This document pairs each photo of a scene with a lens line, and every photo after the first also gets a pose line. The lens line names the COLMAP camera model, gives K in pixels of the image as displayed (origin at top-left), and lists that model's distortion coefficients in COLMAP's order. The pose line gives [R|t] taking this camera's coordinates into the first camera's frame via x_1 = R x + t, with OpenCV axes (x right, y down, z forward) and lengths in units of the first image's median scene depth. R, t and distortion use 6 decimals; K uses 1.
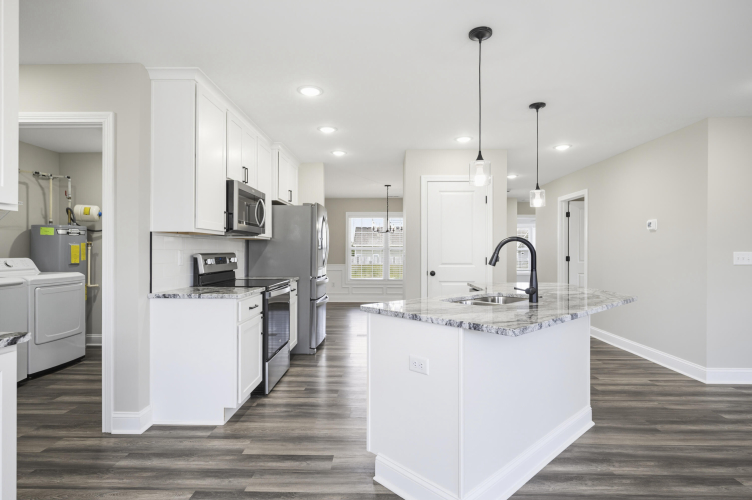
lens RADIAL K [[384.3, 0, 376.0], [0, 384.3, 250.0], [0, 0, 1]] dist [-0.001086, -0.000535]
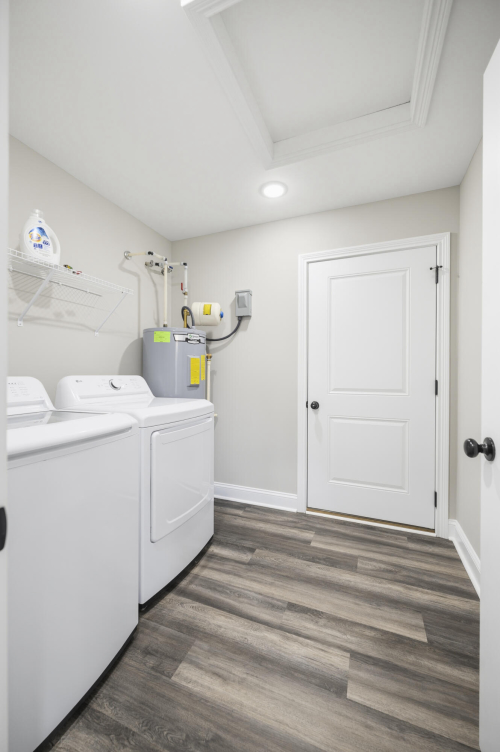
lens RADIAL K [[300.2, 0, 250.0], [0, 300.2, 376.0], [0, 0, 1]] dist [0.001917, 0.000101]
pose [[0.929107, 0.003737, -0.369792, -0.493525], [-0.004647, 0.999988, -0.001568, 0.019615], [0.369782, 0.003175, 0.929113, 0.540135]]
